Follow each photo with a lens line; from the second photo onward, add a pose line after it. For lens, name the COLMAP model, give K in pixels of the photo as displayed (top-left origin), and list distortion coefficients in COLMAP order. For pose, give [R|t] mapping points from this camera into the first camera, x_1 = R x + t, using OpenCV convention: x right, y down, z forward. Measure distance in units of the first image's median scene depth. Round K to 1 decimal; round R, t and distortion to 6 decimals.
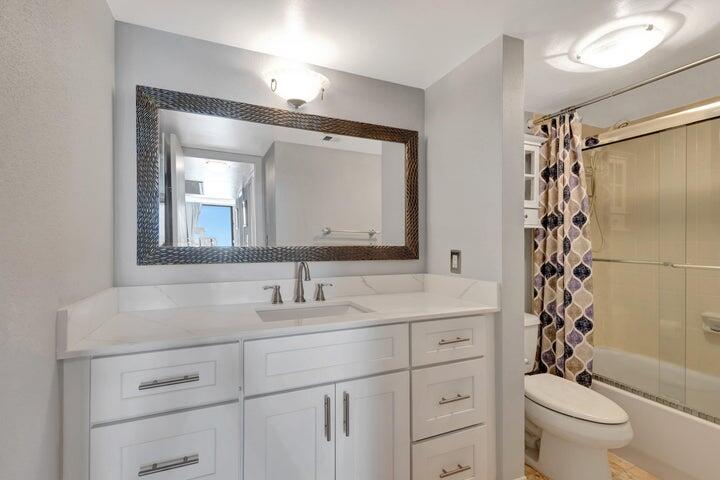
lens RADIAL K [[333.8, 0, 362.9], [0, 333.8, 252.4], [0, 0, 1]] dist [0.002042, -0.000216]
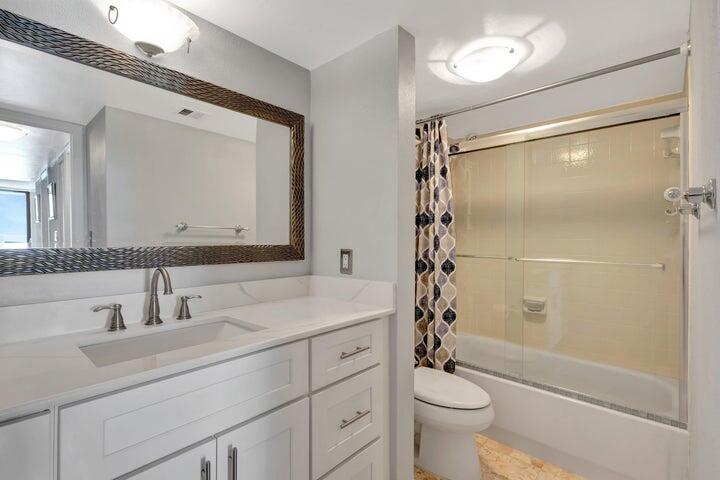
lens RADIAL K [[341.4, 0, 357.5], [0, 341.4, 238.5], [0, 0, 1]] dist [0.009821, -0.000472]
pose [[0.924306, -0.000233, 0.381651, -0.049617], [0.013493, 0.999395, -0.032069, -0.004490], [-0.381413, 0.034791, 0.923750, 0.112564]]
